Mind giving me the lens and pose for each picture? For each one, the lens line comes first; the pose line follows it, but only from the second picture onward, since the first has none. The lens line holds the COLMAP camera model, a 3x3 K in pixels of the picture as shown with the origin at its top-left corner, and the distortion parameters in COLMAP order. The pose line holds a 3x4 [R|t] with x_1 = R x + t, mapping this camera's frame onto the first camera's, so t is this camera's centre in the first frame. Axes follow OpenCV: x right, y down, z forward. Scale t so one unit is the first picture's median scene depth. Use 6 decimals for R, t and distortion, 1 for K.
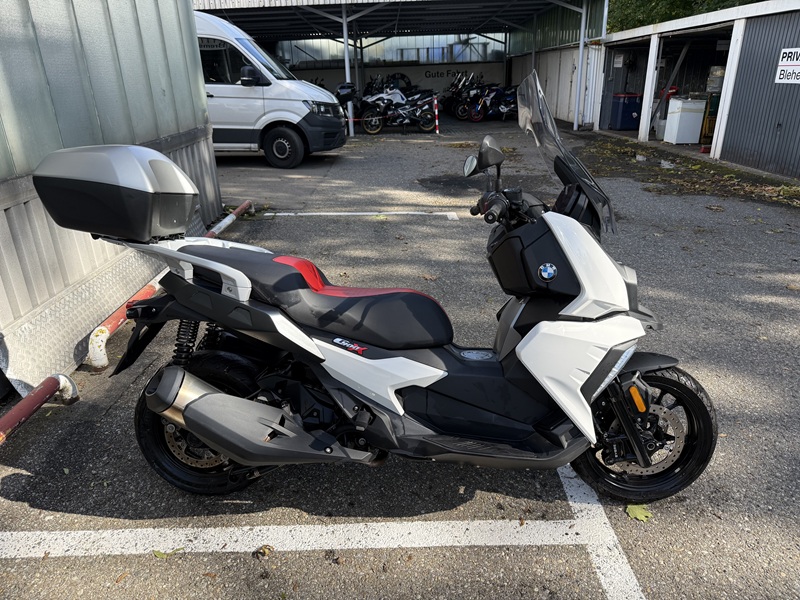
lens RADIAL K [[557.0, 0, 399.5], [0, 557.0, 311.7], [0, 0, 1]] dist [-0.001833, -0.002563]
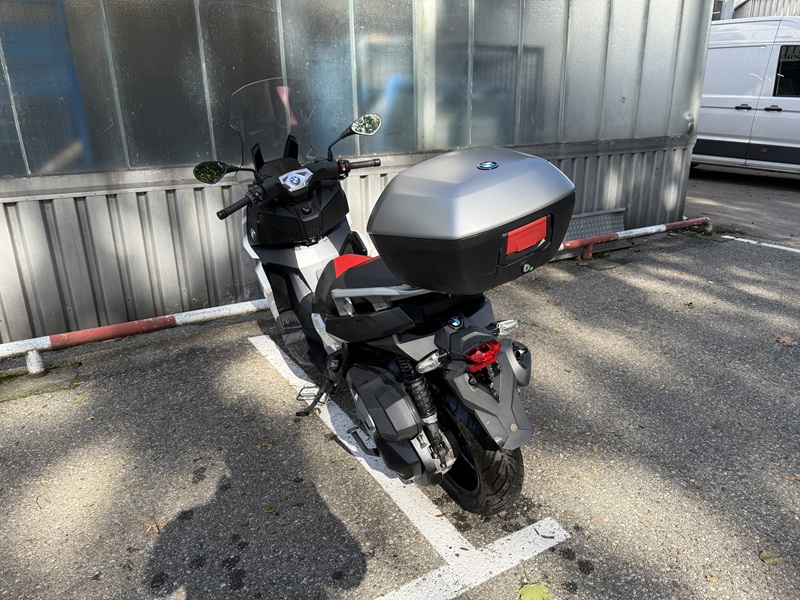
lens RADIAL K [[558.4, 0, 401.3], [0, 558.4, 300.2], [0, 0, 1]] dist [0.000677, -0.011949]
pose [[0.507035, 0.299353, -0.808272, 0.296256], [-0.332508, 0.933097, 0.136999, -0.032317], [0.795207, 0.199293, 0.572650, 0.099042]]
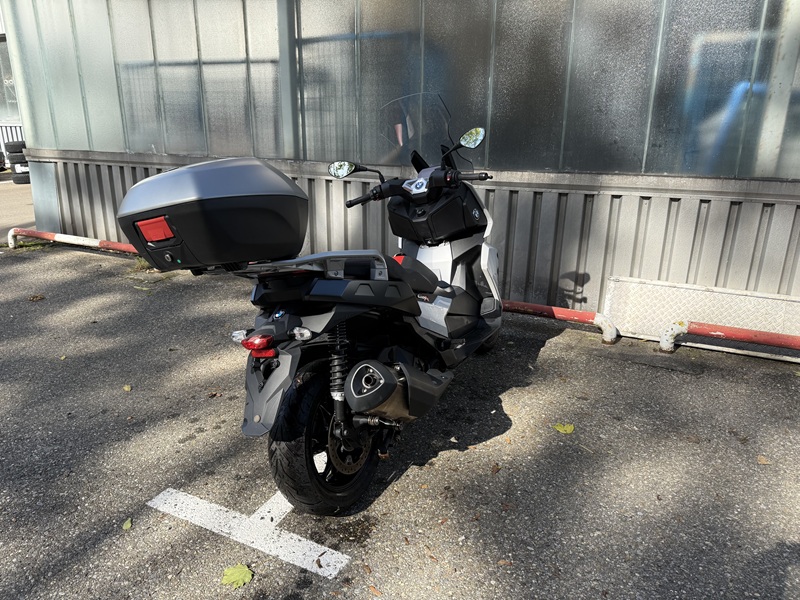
lens RADIAL K [[555.7, 0, 400.3], [0, 555.7, 297.3], [0, 0, 1]] dist [-0.009442, -0.002599]
pose [[-0.438444, 0.301296, -0.846751, 0.318687], [-0.333790, 0.820162, 0.464670, -0.171542], [0.834477, 0.486369, -0.259026, 0.422781]]
